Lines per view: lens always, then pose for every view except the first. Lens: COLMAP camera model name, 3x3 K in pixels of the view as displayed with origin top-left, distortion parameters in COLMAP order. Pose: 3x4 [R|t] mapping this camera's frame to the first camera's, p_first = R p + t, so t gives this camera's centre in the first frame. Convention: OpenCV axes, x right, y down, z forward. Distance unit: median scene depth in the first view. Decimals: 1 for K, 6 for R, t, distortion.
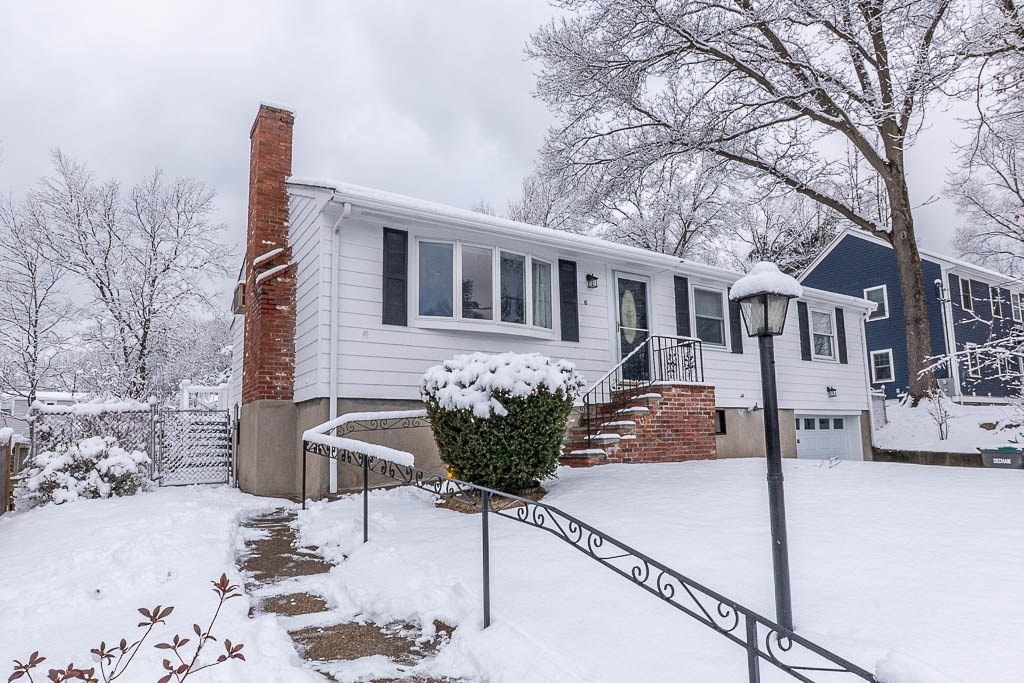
lens RADIAL K [[613.0, 0, 515.5], [0, 613.0, 368.8], [0, 0, 1]] dist [-0.017962, -0.000672]
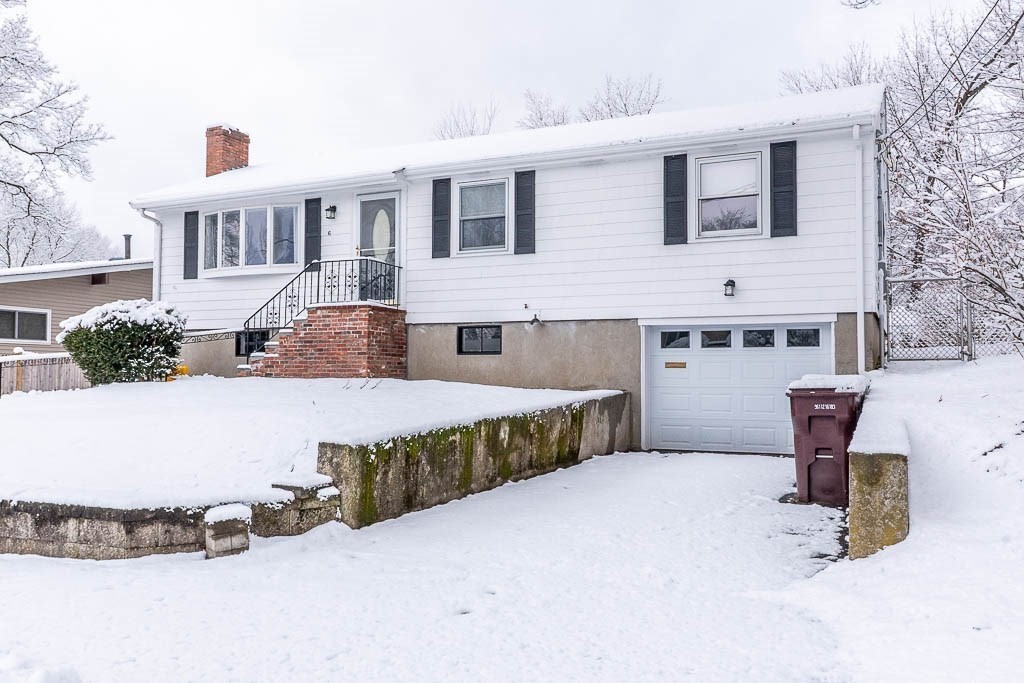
lens RADIAL K [[856.5, 0, 510.4], [0, 856.5, 344.8], [0, 0, 1]] dist [0.010847, 0.003674]
pose [[0.515555, -0.009718, -0.856801, 1.645329], [0.087690, 0.995284, 0.041476, 0.056753], [0.852357, -0.096516, 0.513976, 0.490768]]
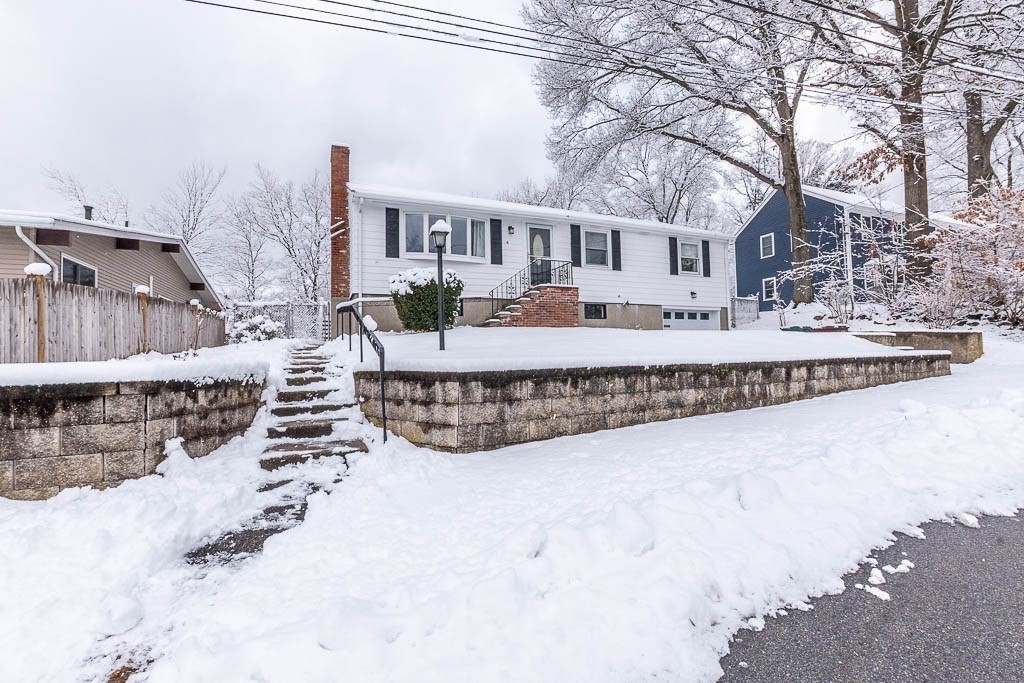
lens RADIAL K [[458.1, 0, 511.9], [0, 458.1, 339.0], [0, 0, 1]] dist [-0.023415, 0.006608]
pose [[0.984784, -0.005402, -0.173700, 0.371213], [0.019636, 0.996575, 0.080334, 0.067842], [0.172671, -0.082522, 0.981517, -0.343530]]
